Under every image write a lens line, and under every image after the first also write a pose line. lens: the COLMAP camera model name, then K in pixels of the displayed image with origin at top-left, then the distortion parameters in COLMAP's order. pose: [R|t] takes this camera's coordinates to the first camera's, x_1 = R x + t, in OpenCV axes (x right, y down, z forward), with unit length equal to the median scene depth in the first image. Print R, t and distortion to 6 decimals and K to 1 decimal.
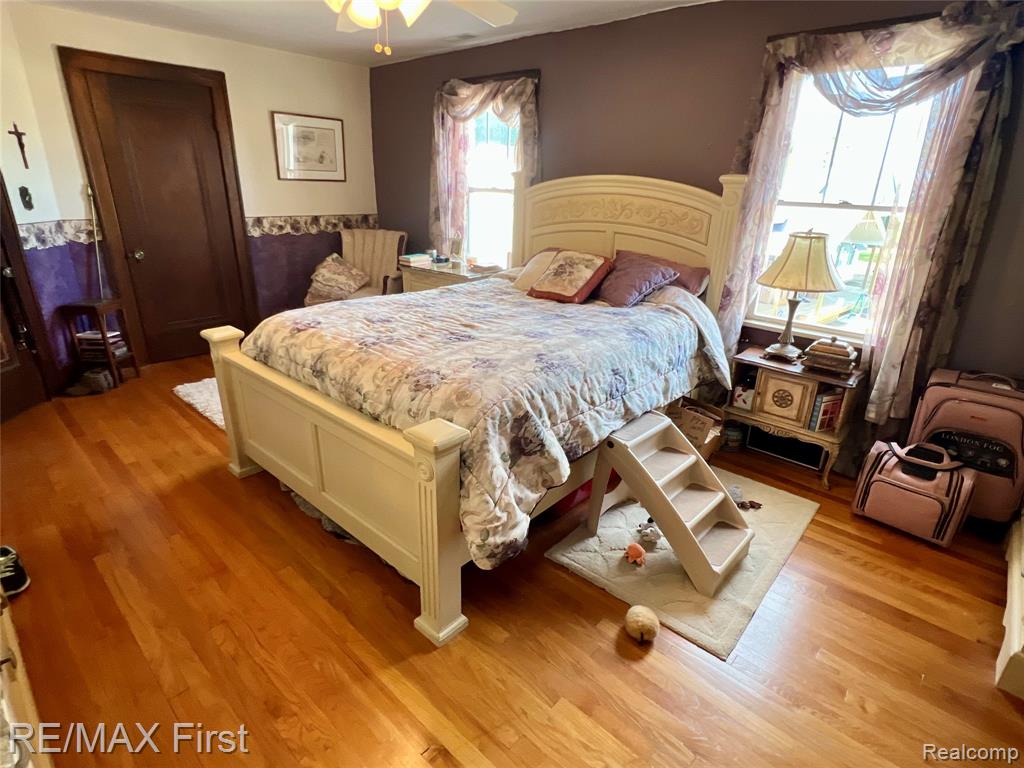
lens RADIAL K [[531.8, 0, 512.0], [0, 531.8, 384.0], [0, 0, 1]] dist [0.014183, -0.001407]
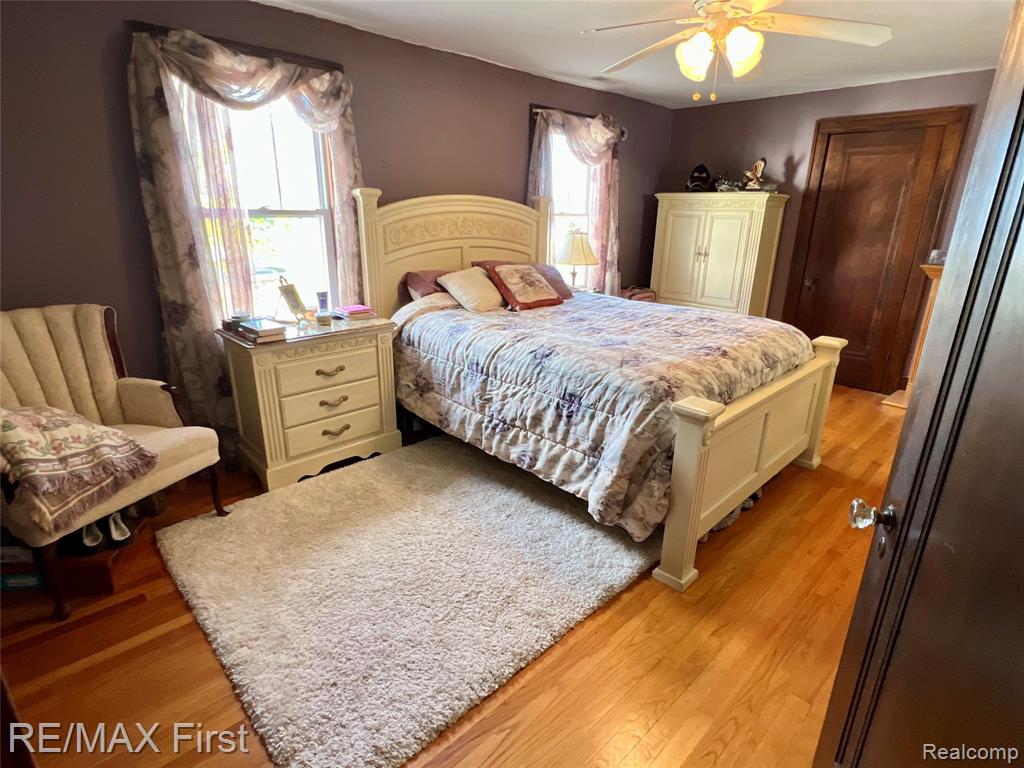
lens RADIAL K [[531.8, 0, 512.0], [0, 531.8, 384.0], [0, 0, 1]] dist [0.014183, -0.001407]
pose [[0.068081, -0.337330, 0.938922, -0.863465], [0.343550, 0.891475, 0.295373, -0.302718], [-0.936663, 0.302457, 0.176582, 0.750337]]
